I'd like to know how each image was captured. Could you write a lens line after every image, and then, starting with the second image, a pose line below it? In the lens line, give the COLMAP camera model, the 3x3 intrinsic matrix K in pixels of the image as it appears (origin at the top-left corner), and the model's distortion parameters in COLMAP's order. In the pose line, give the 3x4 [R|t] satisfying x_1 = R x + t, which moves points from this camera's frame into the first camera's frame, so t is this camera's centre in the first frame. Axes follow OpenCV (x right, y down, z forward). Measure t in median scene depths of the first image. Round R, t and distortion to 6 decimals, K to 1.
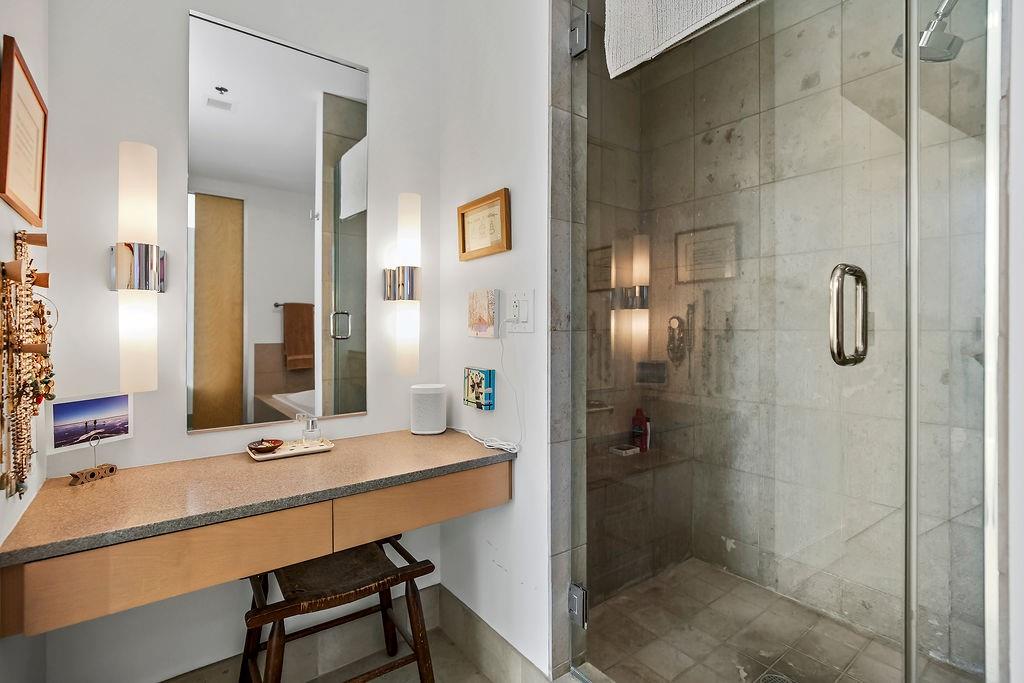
lens RADIAL K [[472.2, 0, 510.5], [0, 472.2, 325.9], [0, 0, 1]] dist [-0.001745, 0.000730]
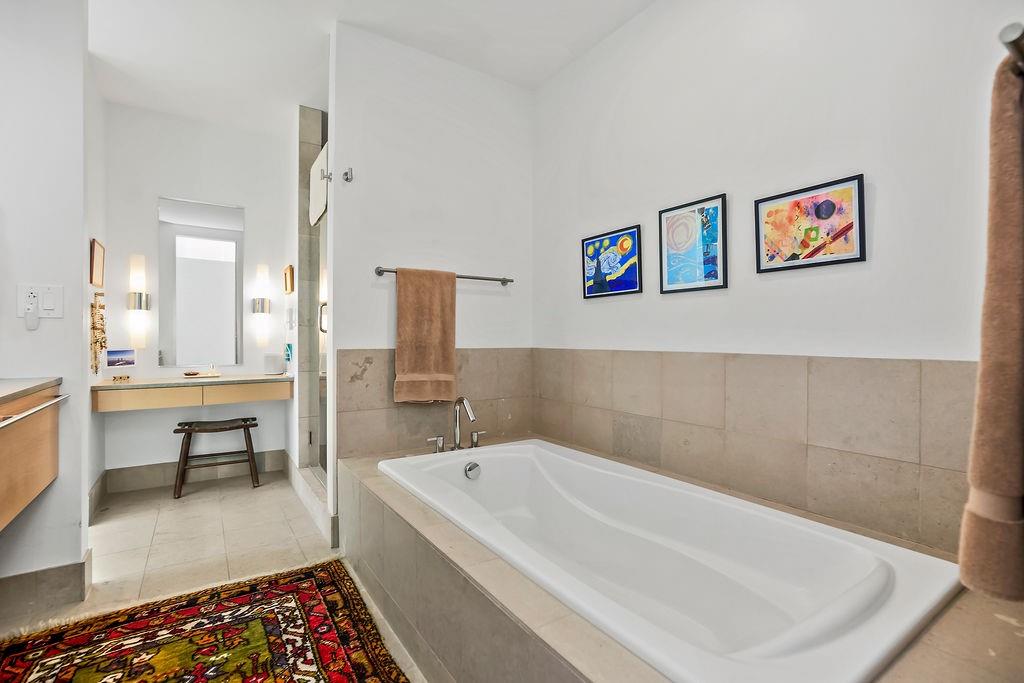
lens RADIAL K [[472.2, 0, 512.9], [0, 472.2, 337.8], [0, 0, 1]] dist [-0.001745, 0.000730]
pose [[0.997287, -0.001088, -0.073604, 1.560537], [0.001278, 0.999996, 0.002539, 0.080489], [0.073601, -0.002626, 0.997284, -1.538054]]
